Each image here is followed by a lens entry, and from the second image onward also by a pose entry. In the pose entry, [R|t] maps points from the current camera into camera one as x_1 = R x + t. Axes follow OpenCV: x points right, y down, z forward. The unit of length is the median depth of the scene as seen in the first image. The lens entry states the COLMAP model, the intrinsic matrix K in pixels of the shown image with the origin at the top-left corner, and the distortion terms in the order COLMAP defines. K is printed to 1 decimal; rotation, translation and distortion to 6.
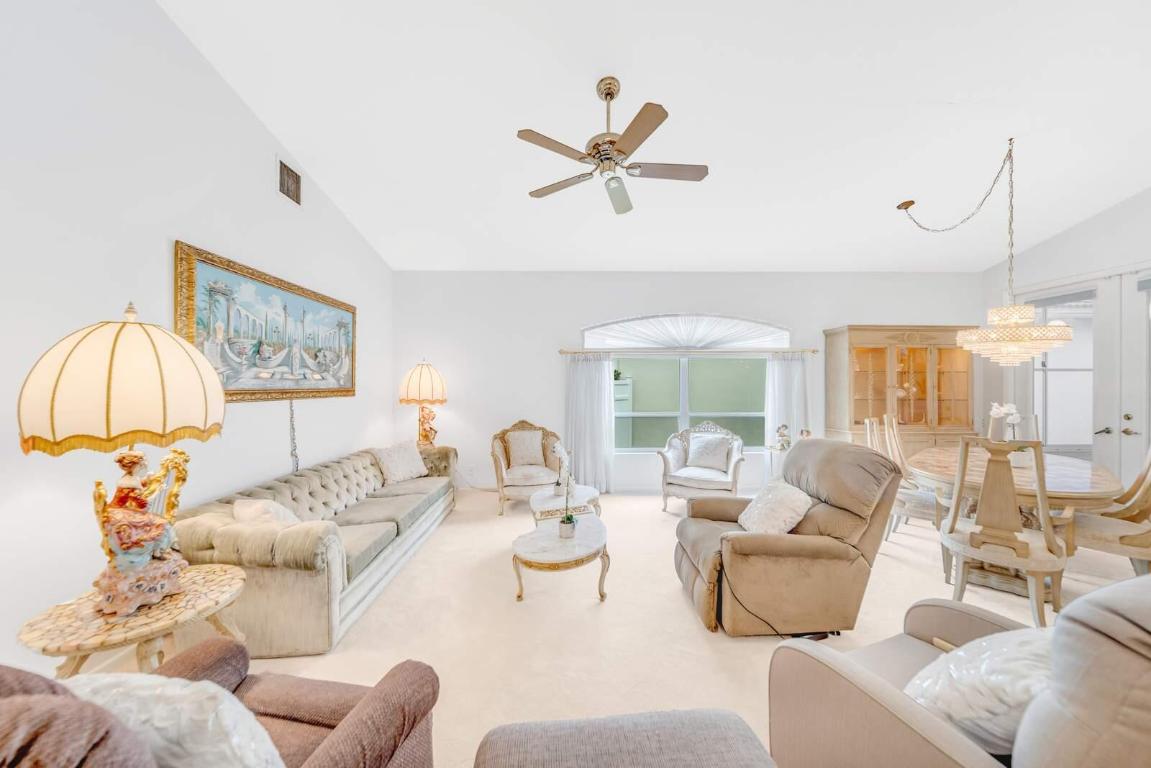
lens RADIAL K [[402.9, 0, 576.4], [0, 402.9, 388.8], [0, 0, 1]] dist [-0.000184, -0.000057]
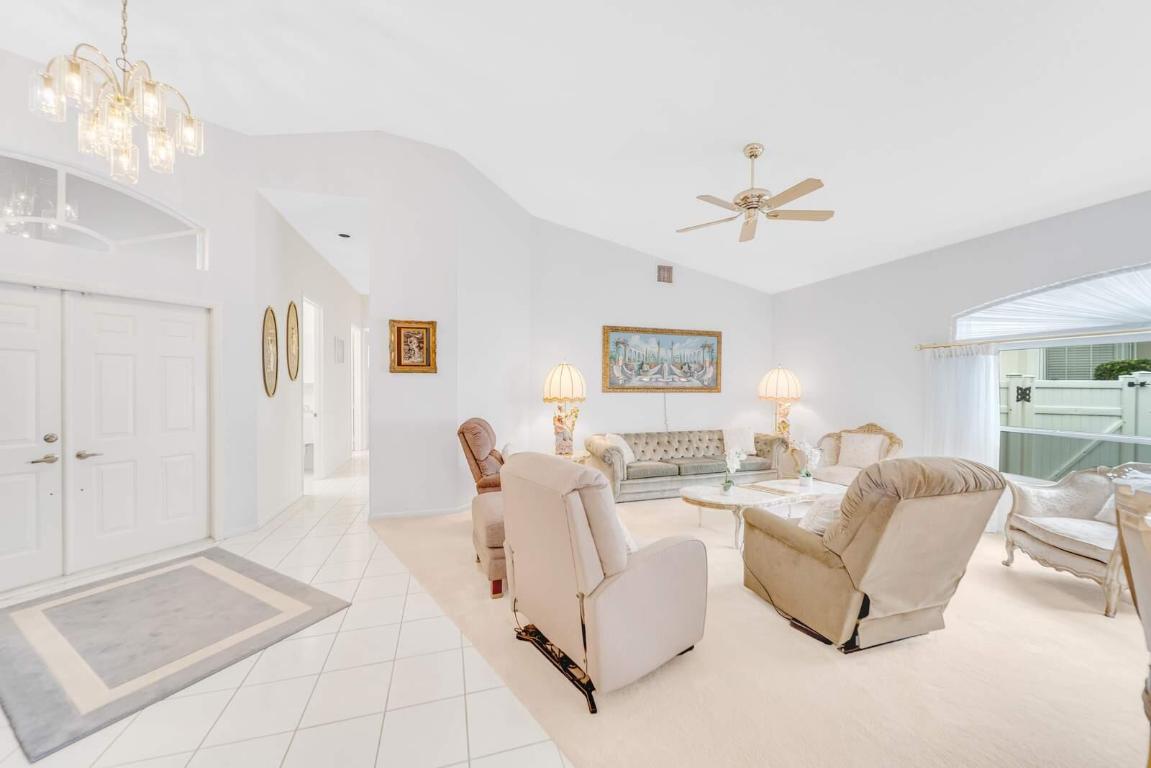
lens RADIAL K [[418.0, 0, 571.2], [0, 418.0, 387.0], [0, 0, 1]] dist [-0.001008, -0.000182]
pose [[0.266653, 0.008559, -0.963755, 1.038944], [-0.016472, 0.999855, 0.004322, 0.000175], [0.963652, 0.014722, 0.266755, 0.095928]]
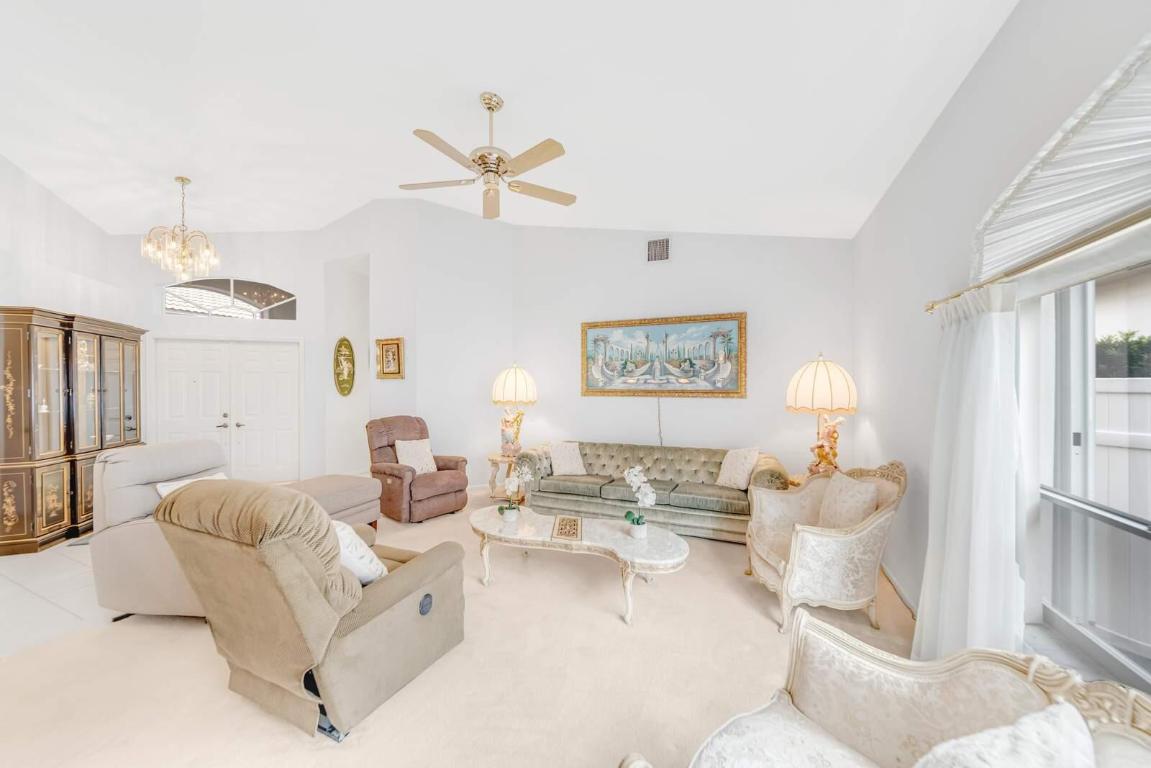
lens RADIAL K [[418.0, 0, 571.2], [0, 418.0, 387.0], [0, 0, 1]] dist [-0.001008, -0.000182]
pose [[-0.437857, 0.006401, -0.899022, 0.829828], [-0.009680, 0.999883, 0.011834, -0.026027], [0.898993, 0.013884, -0.437743, 1.439543]]
